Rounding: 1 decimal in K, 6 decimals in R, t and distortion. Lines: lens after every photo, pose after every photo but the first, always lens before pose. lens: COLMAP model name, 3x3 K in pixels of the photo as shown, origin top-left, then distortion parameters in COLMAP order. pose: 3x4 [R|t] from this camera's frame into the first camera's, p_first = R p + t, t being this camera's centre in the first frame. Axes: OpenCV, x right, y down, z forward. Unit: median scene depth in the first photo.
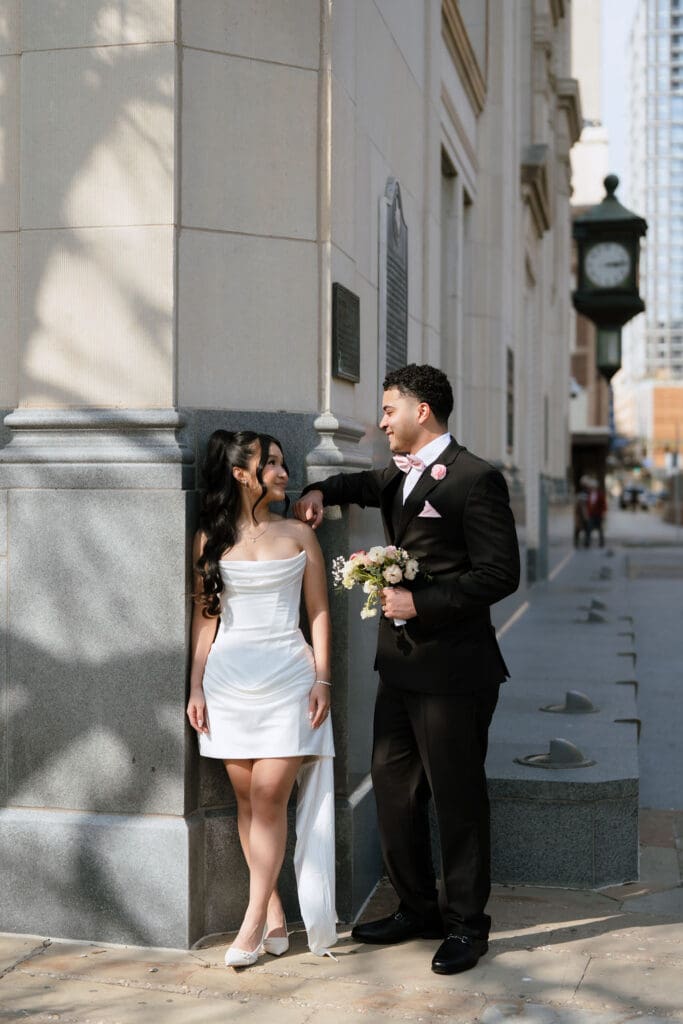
lens RADIAL K [[1563.1, 0, 419.0], [0, 1563.1, 545.9], [0, 0, 1]] dist [0.008694, 0.060103]
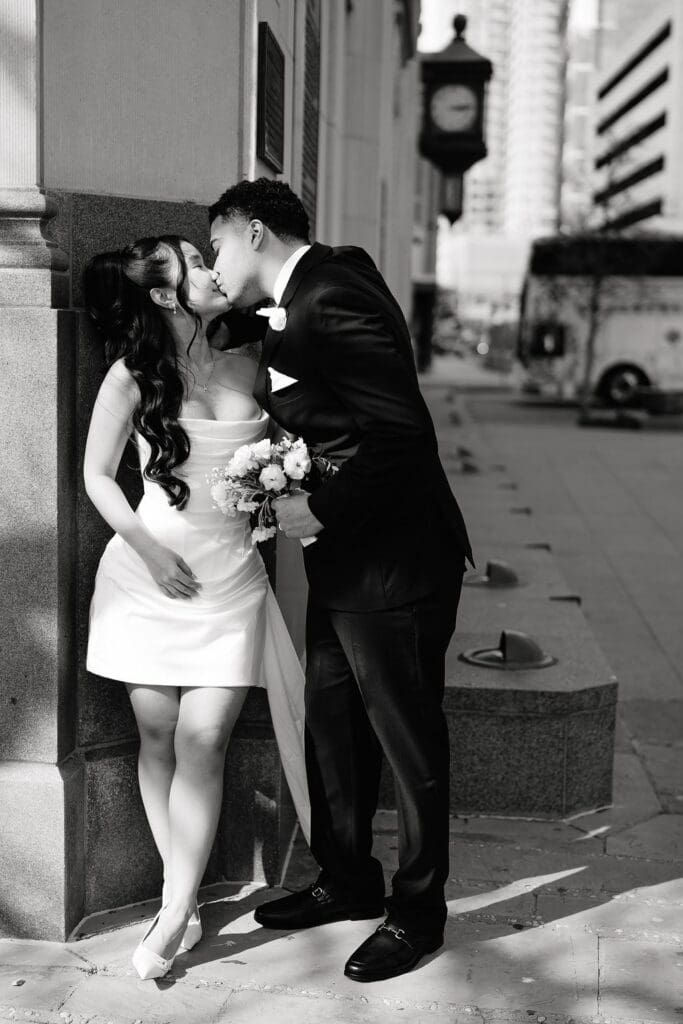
lens RADIAL K [[1563.1, 0, 419.0], [0, 1563.1, 545.9], [0, 0, 1]] dist [0.008694, 0.060103]
pose [[0.995337, 0.005412, 0.096309, -0.051439], [-0.014951, 0.995015, 0.098599, -0.001494], [-0.095295, -0.099580, 0.990456, 0.264027]]
